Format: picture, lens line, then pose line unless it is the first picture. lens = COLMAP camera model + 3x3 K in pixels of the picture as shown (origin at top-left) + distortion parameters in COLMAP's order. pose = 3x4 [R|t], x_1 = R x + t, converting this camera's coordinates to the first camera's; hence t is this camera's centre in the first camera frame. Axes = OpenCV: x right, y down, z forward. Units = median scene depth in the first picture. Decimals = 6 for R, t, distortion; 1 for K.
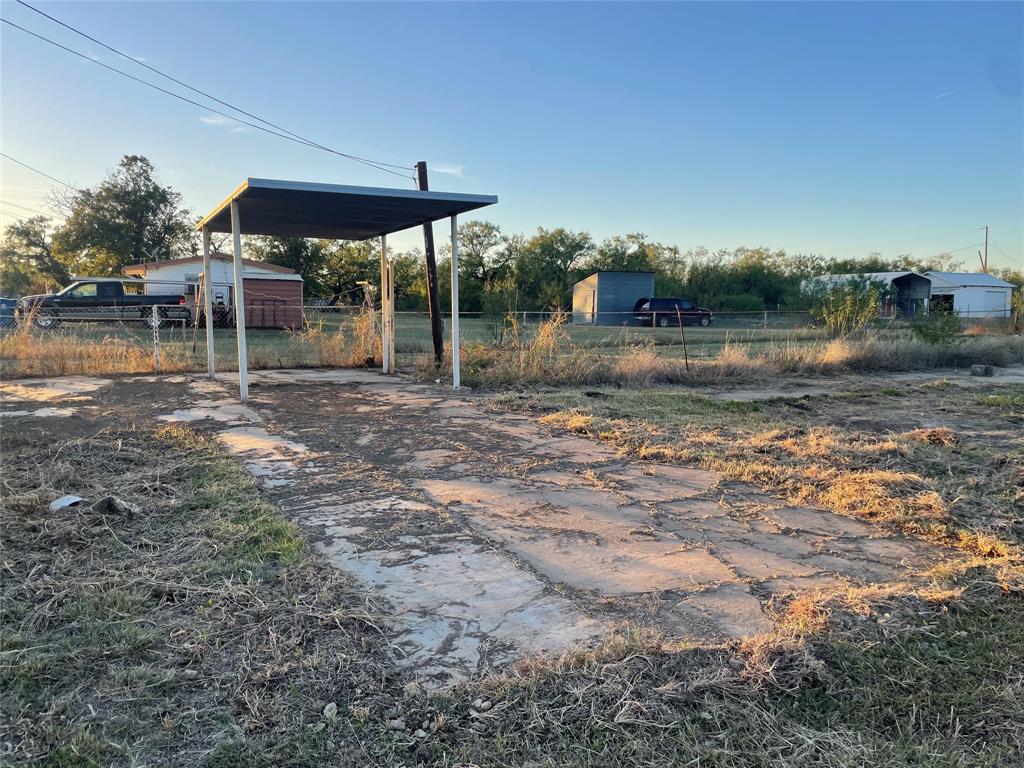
lens RADIAL K [[775.3, 0, 512.0], [0, 775.3, 384.0], [0, 0, 1]] dist [0.084931, -0.121447]
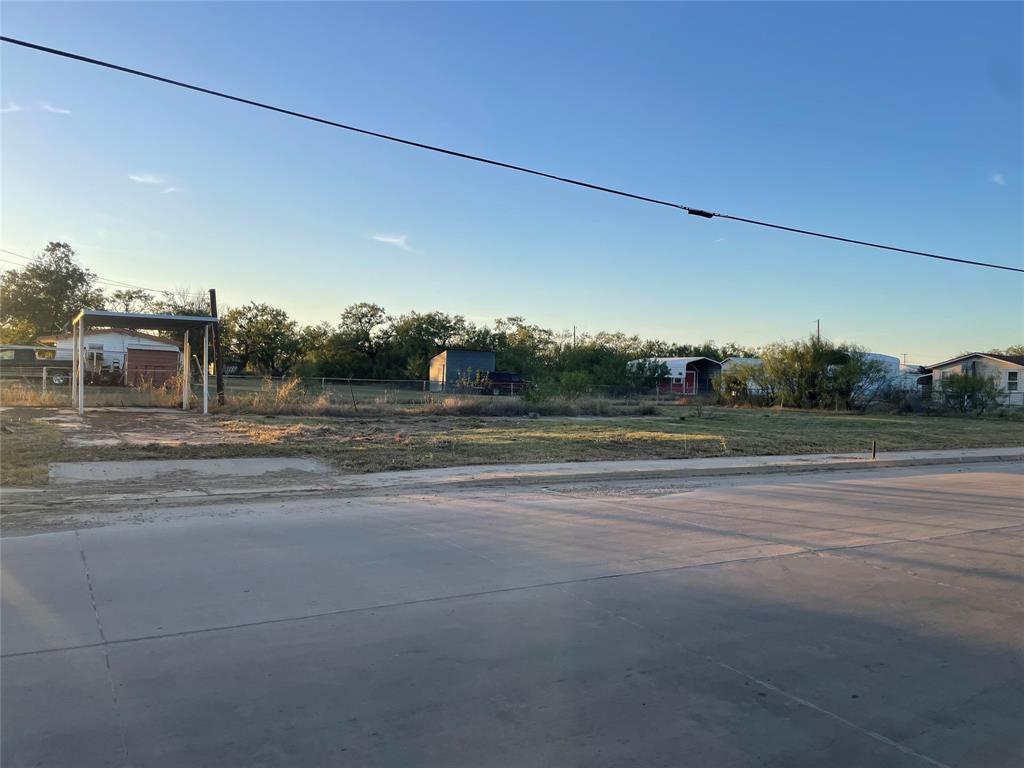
lens RADIAL K [[779.8, 0, 512.0], [0, 779.8, 384.0], [0, 0, 1]] dist [0.090474, -0.101732]
pose [[0.997150, 0.024066, 0.071498, 0.573022], [-0.017323, 0.995470, -0.093484, 0.105715], [-0.073424, 0.091979, 0.993050, -1.038205]]
